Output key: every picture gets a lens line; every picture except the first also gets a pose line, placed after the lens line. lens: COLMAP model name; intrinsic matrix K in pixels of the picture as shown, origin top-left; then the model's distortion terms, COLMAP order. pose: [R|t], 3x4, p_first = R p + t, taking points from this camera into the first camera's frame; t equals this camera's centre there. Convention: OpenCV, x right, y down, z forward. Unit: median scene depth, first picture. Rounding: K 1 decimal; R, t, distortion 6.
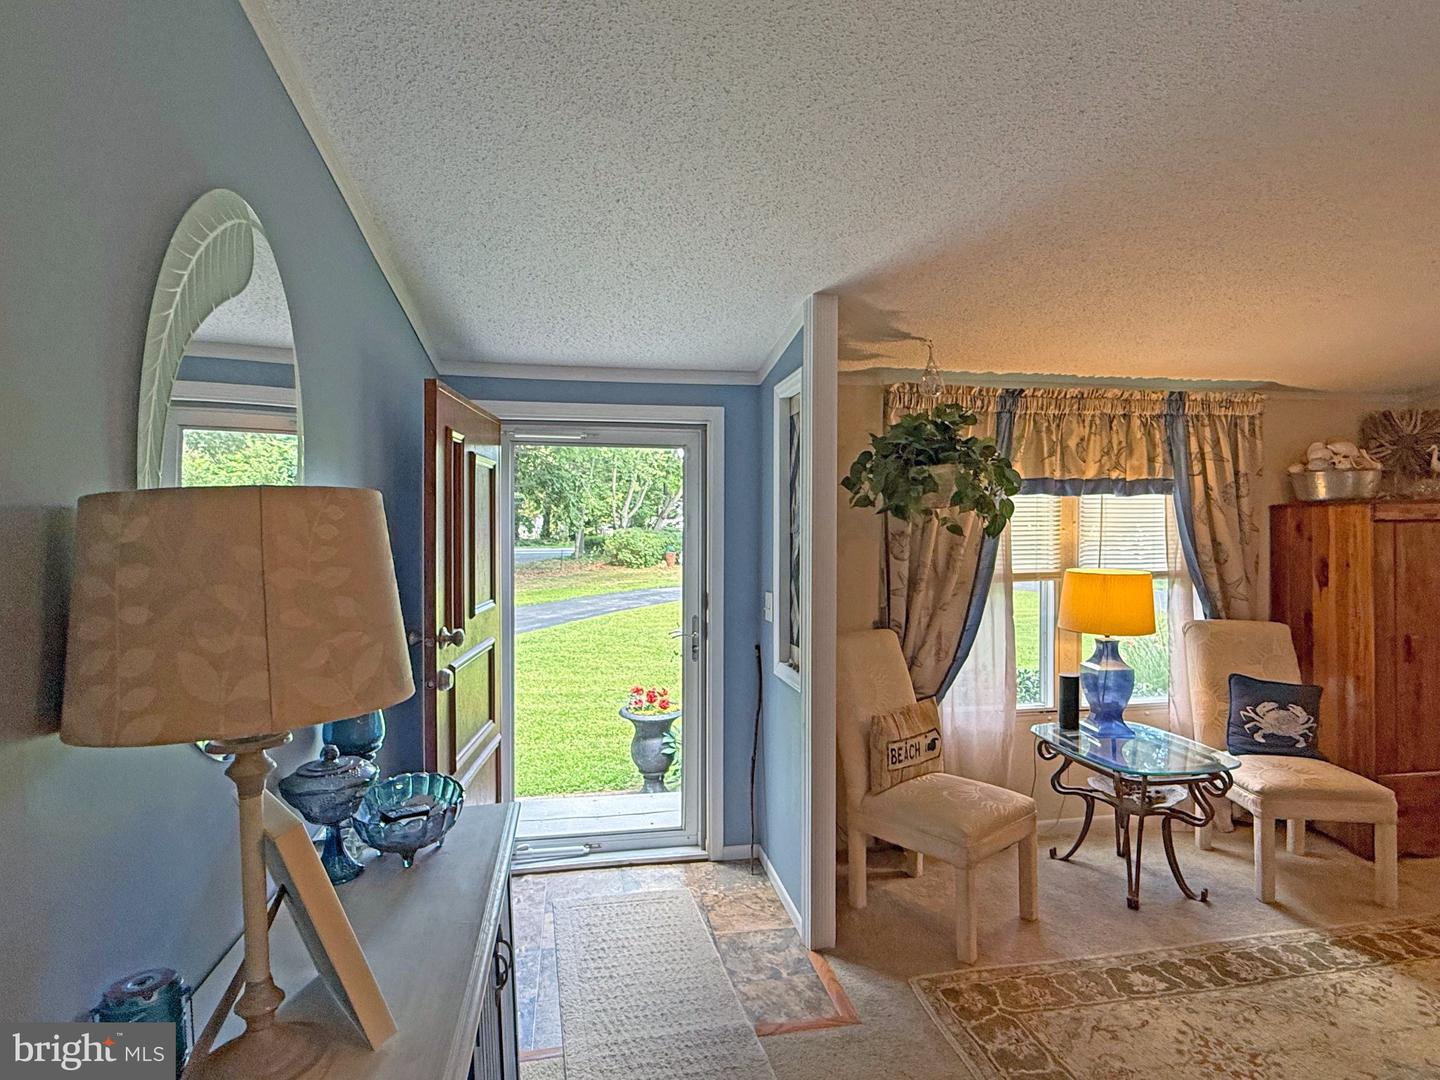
lens RADIAL K [[780.4, 0, 715.1], [0, 780.4, 540.6], [0, 0, 1]] dist [0.008068, -0.001900]
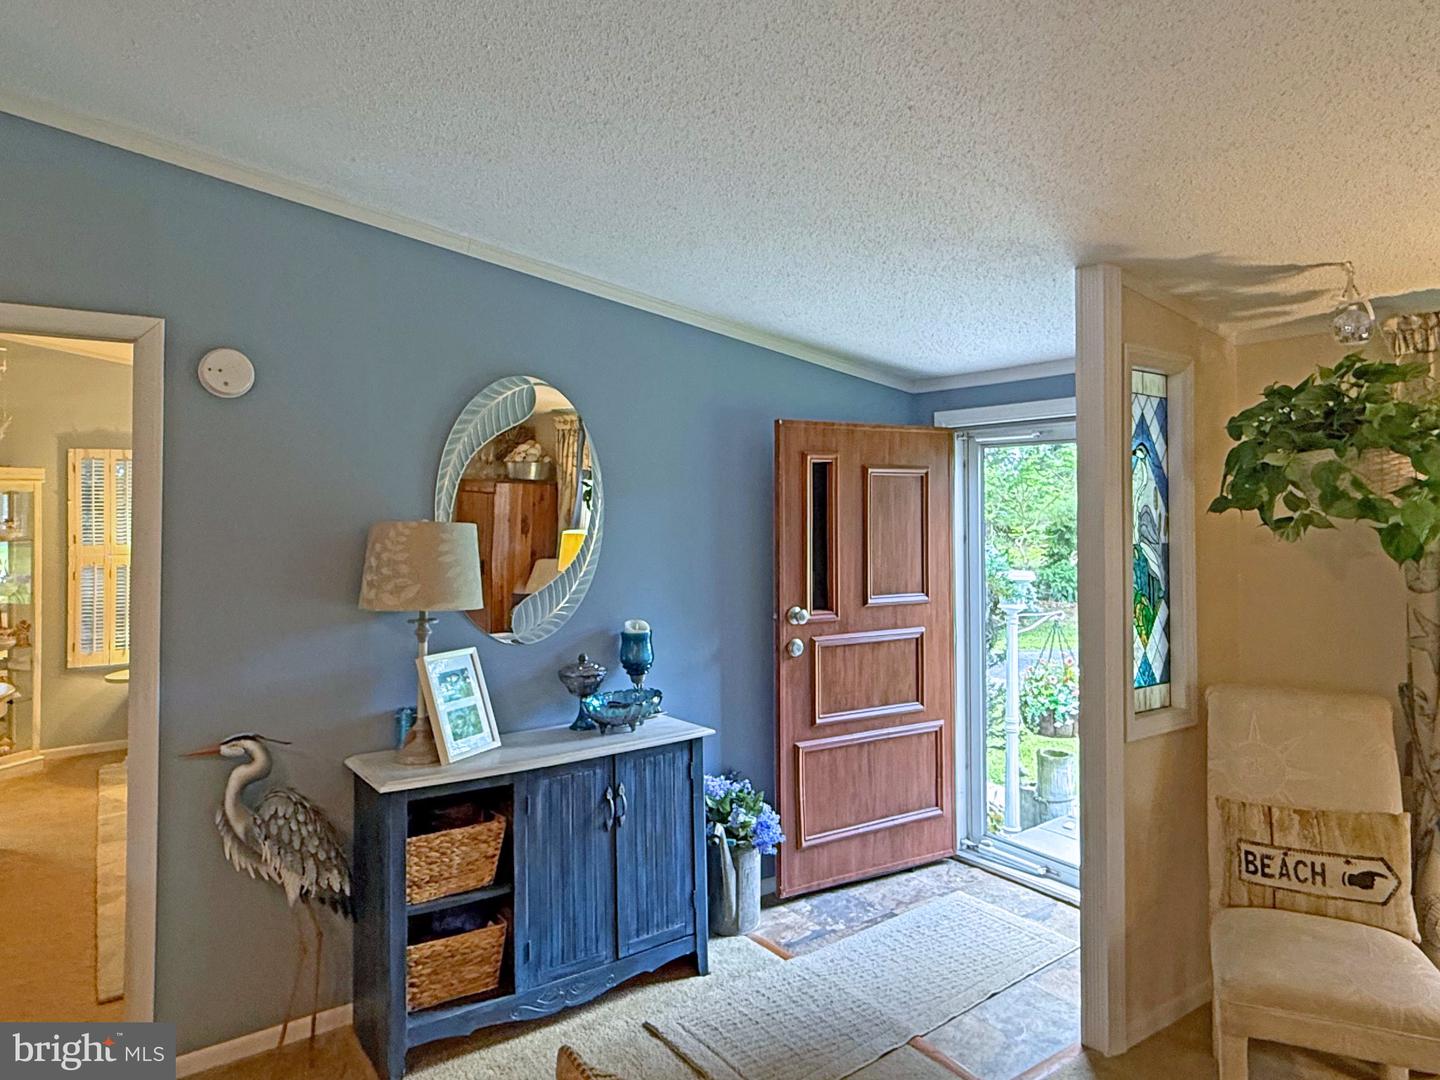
lens RADIAL K [[893.1, 0, 724.0], [0, 893.1, 490.8], [0, 0, 1]] dist [0.003923, -0.000527]
pose [[0.416873, -0.021640, -0.908707, 0.753783], [-0.017737, 0.999333, -0.031936, -0.027182], [0.908792, 0.029431, 0.416211, 0.207805]]
